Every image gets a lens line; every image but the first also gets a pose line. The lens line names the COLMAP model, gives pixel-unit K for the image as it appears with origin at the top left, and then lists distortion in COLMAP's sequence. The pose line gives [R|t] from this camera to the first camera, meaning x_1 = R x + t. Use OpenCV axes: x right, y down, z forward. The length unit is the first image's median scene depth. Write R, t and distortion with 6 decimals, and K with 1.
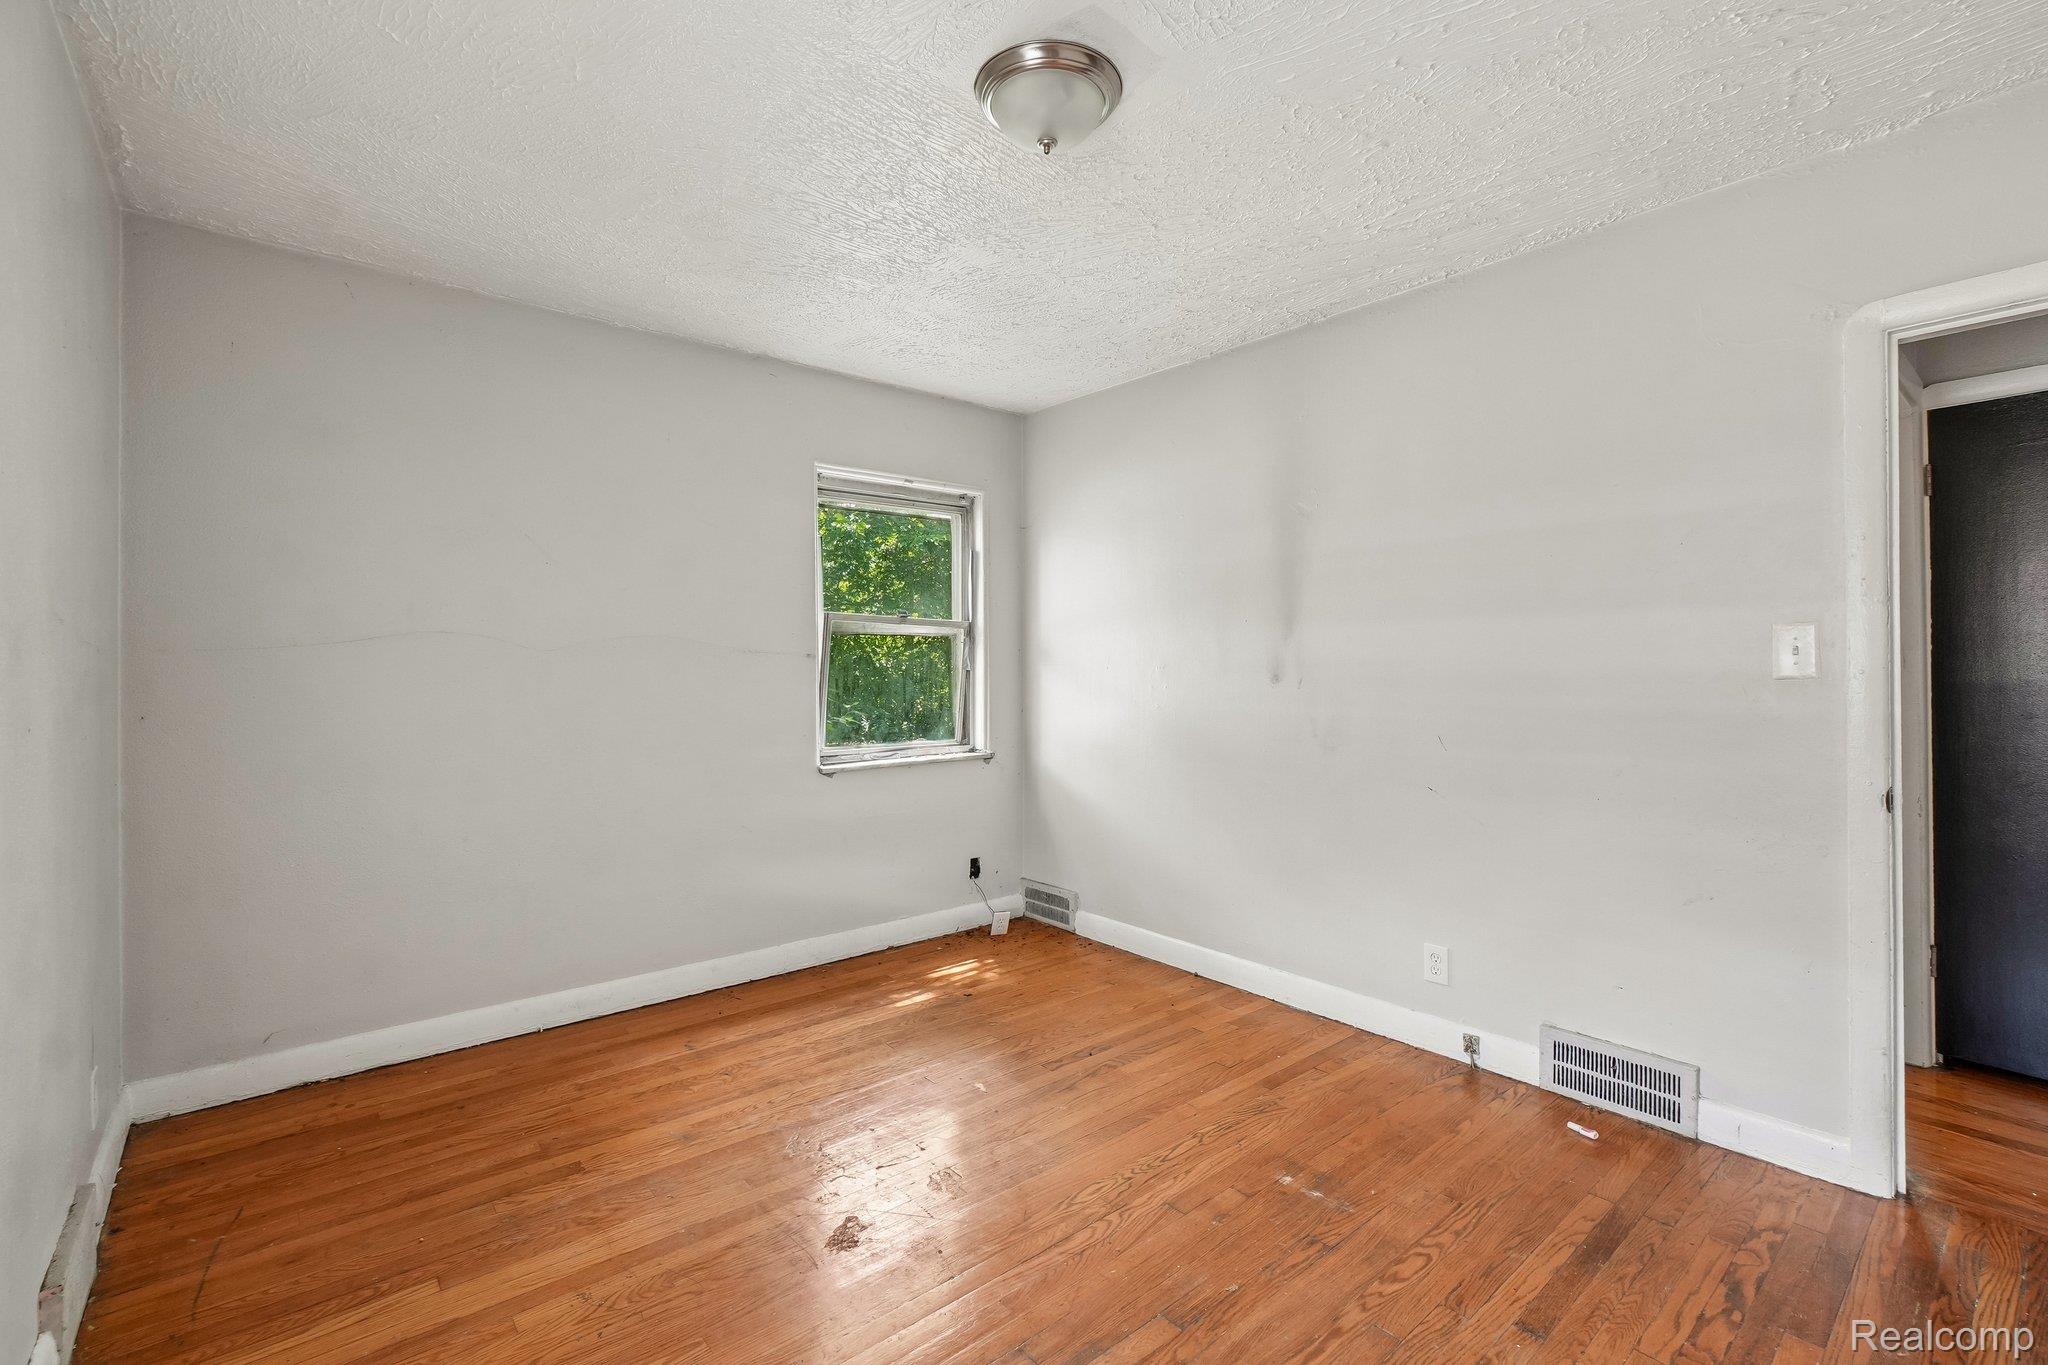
lens RADIAL K [[888.1, 0, 1033.4], [0, 888.1, 666.3], [0, 0, 1]] dist [-0.007480, 0.001932]
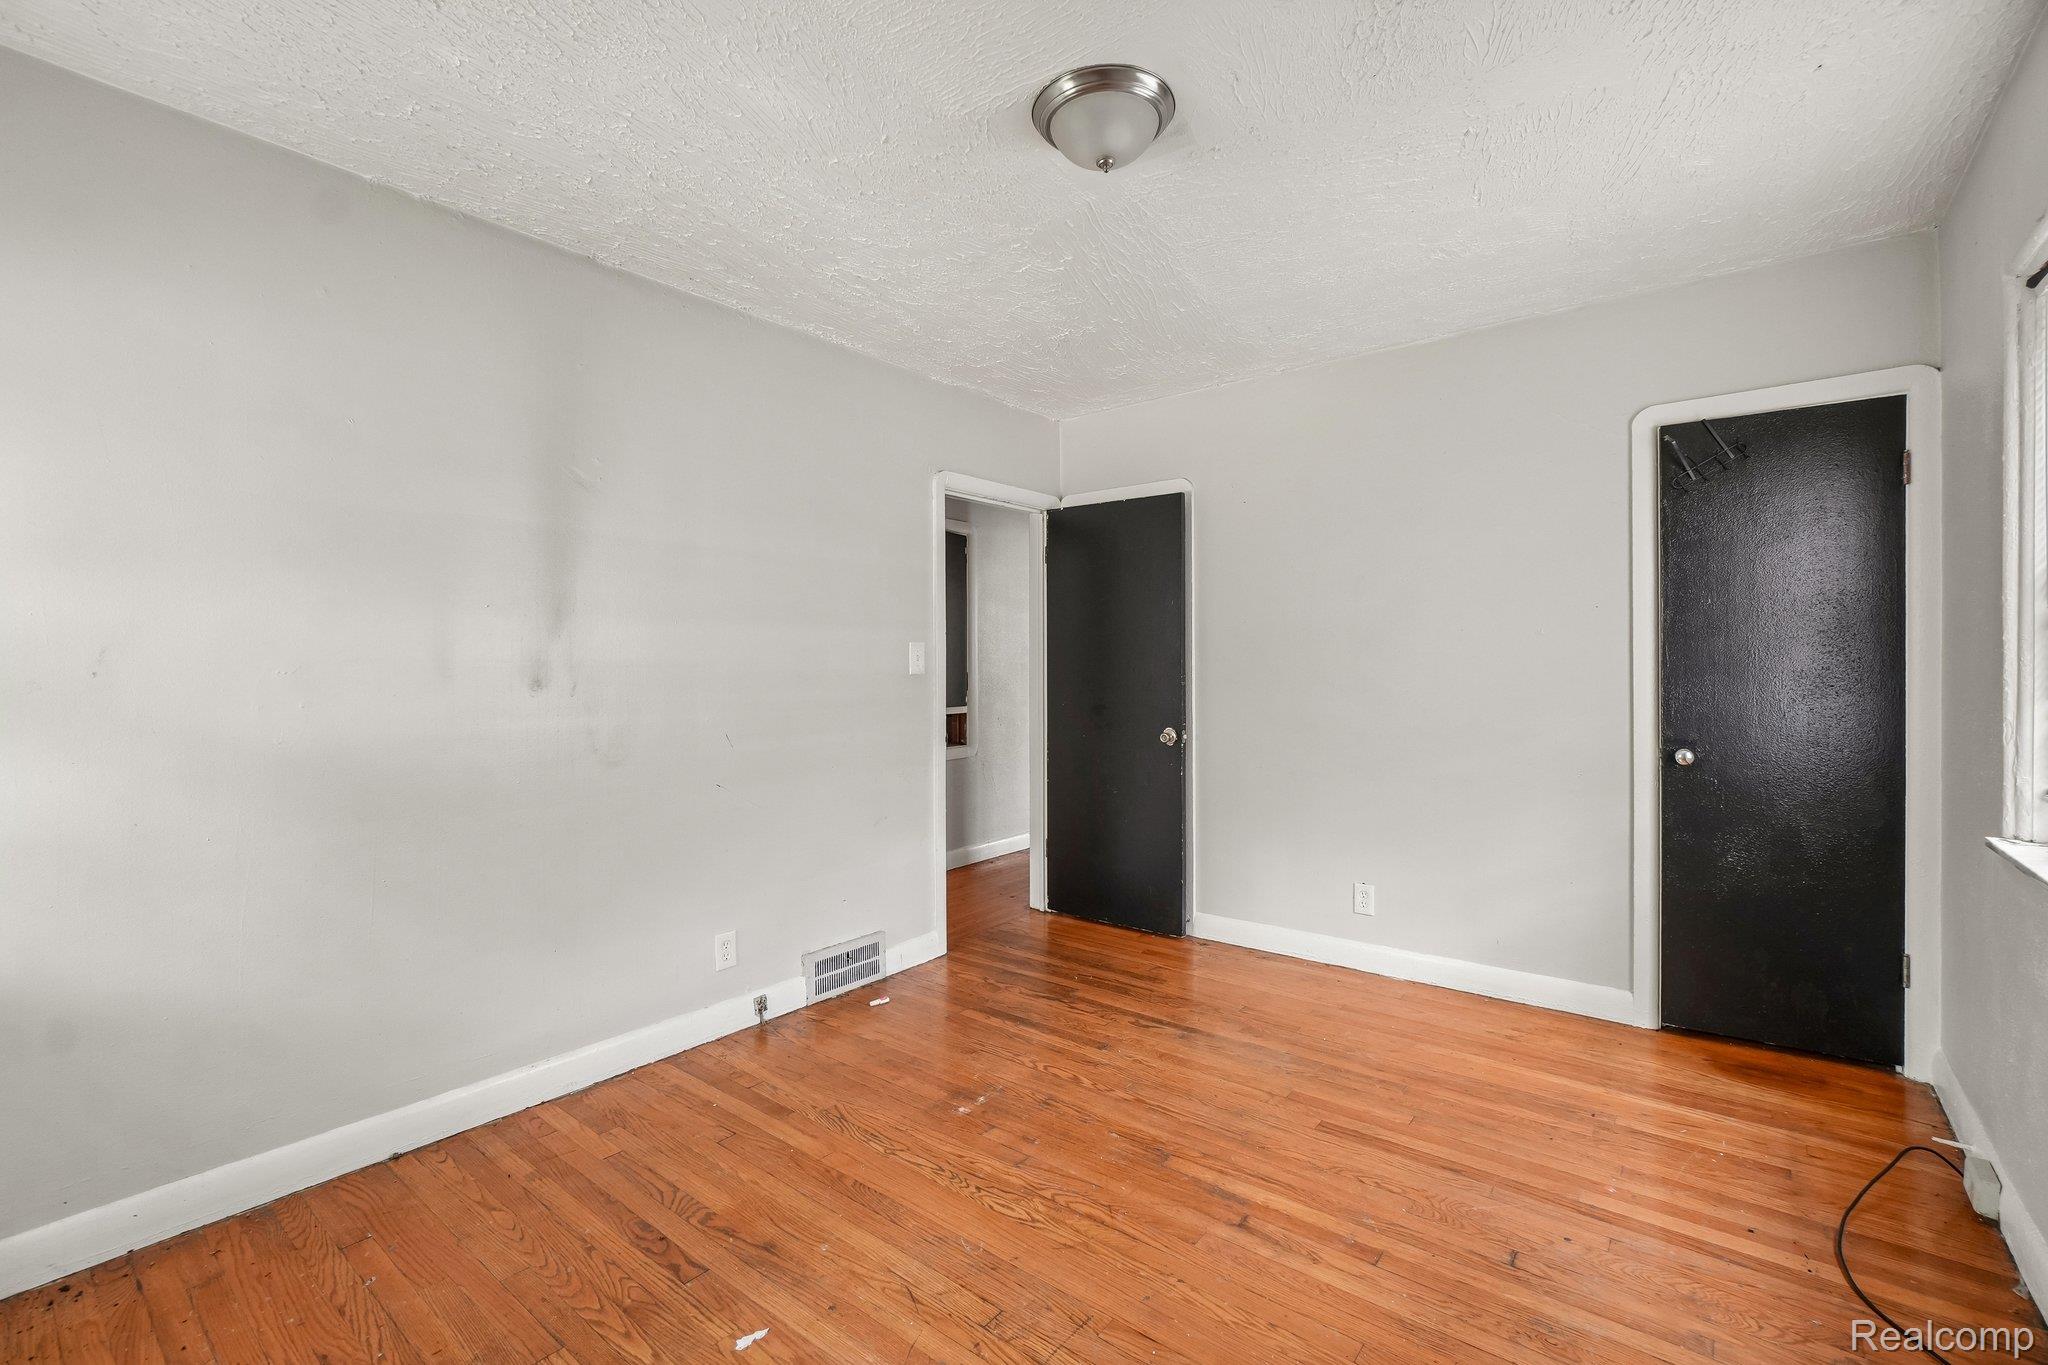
lens RADIAL K [[888.1, 0, 1019.2], [0, 888.1, 667.1], [0, 0, 1]] dist [-0.007480, 0.001932]
pose [[-0.179624, 0.003300, 0.983730, -0.631993], [0.004362, 0.999987, -0.002558, 0.002596], [-0.983726, 0.003832, -0.179636, 0.823900]]
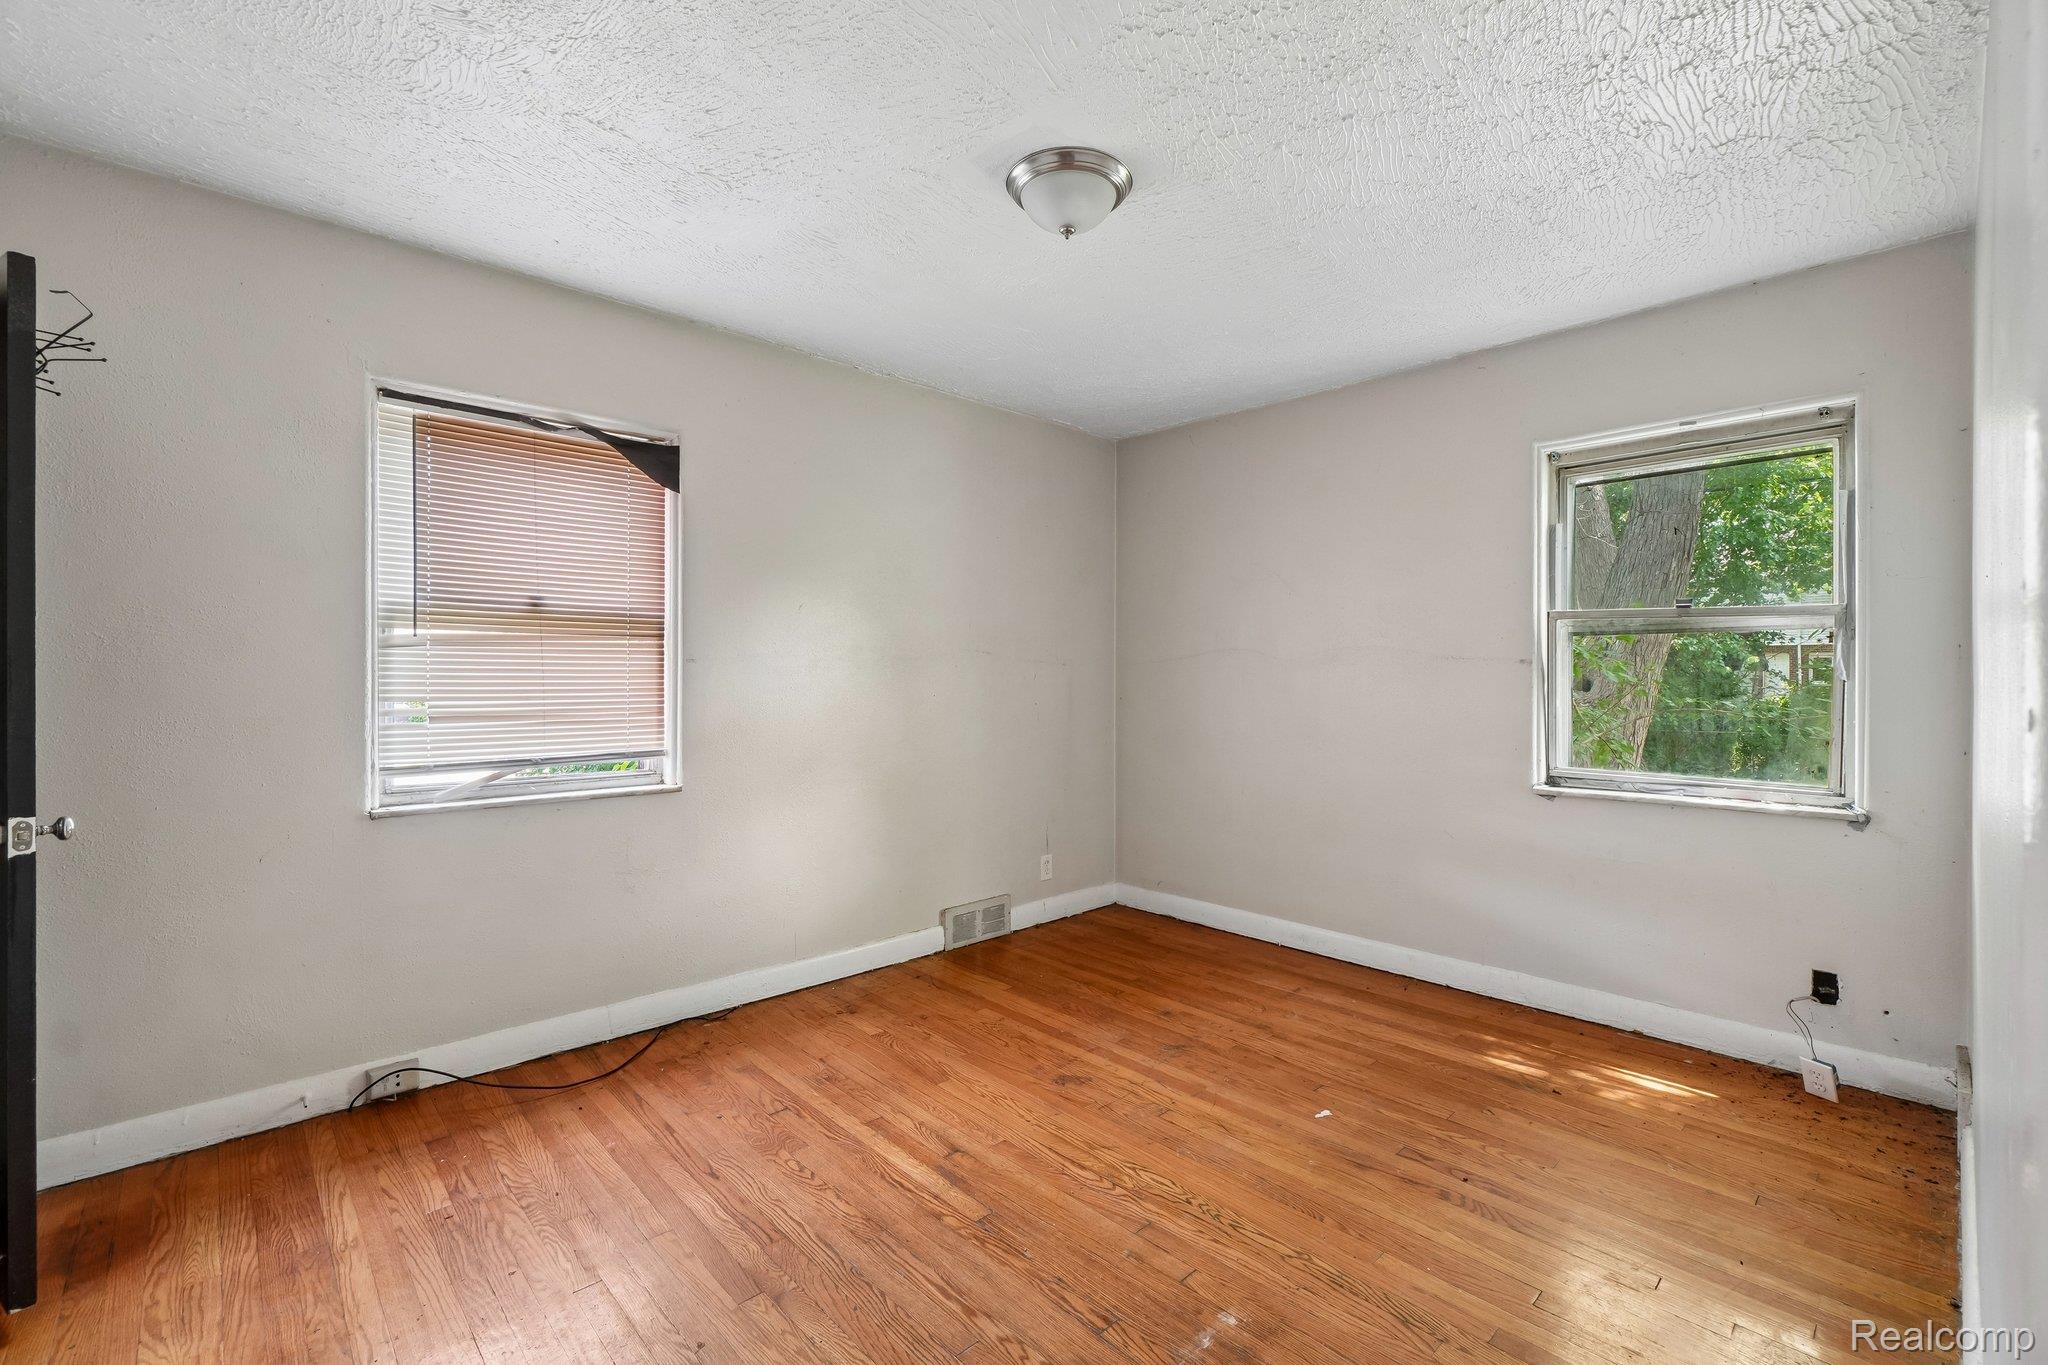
lens RADIAL K [[888.1, 0, 1046.4], [0, 888.1, 685.8], [0, 0, 1]] dist [-0.007480, 0.001932]
pose [[0.072587, 0.016320, -0.997229, 0.767170], [-0.002049, 0.999866, 0.016214, -0.000793], [0.997360, 0.000867, 0.072611, 0.564928]]
